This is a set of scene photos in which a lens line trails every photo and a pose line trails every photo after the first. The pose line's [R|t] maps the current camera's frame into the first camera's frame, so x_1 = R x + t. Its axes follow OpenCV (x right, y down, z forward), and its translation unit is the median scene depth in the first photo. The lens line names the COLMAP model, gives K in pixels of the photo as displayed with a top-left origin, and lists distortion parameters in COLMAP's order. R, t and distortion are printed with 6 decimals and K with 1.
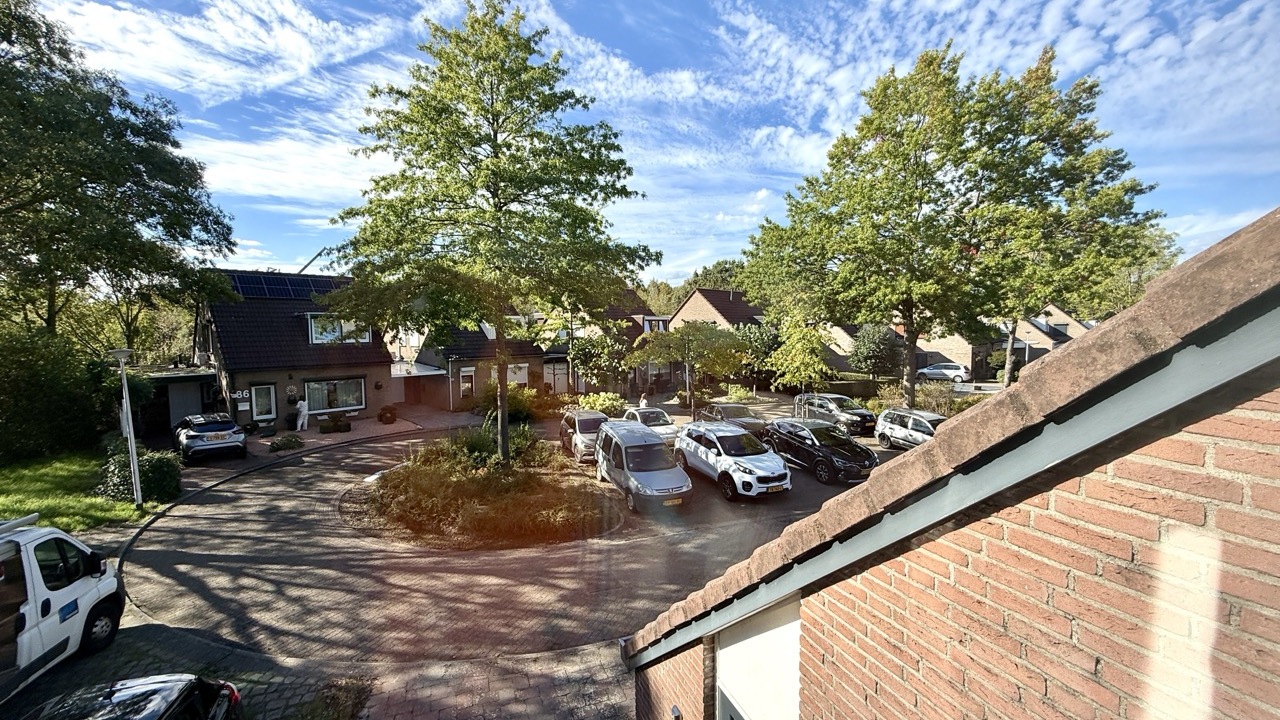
lens RADIAL K [[508.8, 0, 641.7], [0, 508.8, 362.0], [0, 0, 1]] dist [0.001852, -0.000392]
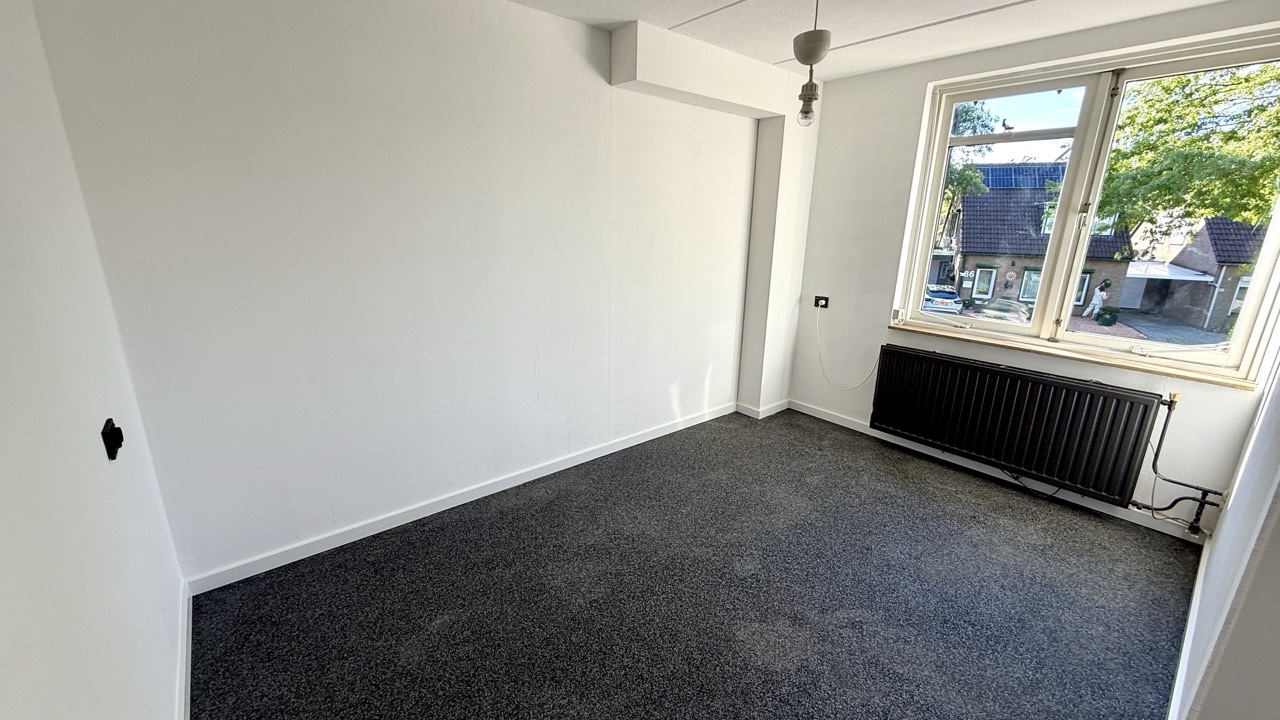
lens RADIAL K [[508.8, 0, 637.4], [0, 508.8, 360.8], [0, 0, 1]] dist [0.001852, -0.000392]
pose [[0.317857, 0.269450, -0.909046, 0.109070], [-0.077054, 0.962938, 0.258482, 0.010783], [0.945003, -0.012114, 0.326839, -0.127497]]
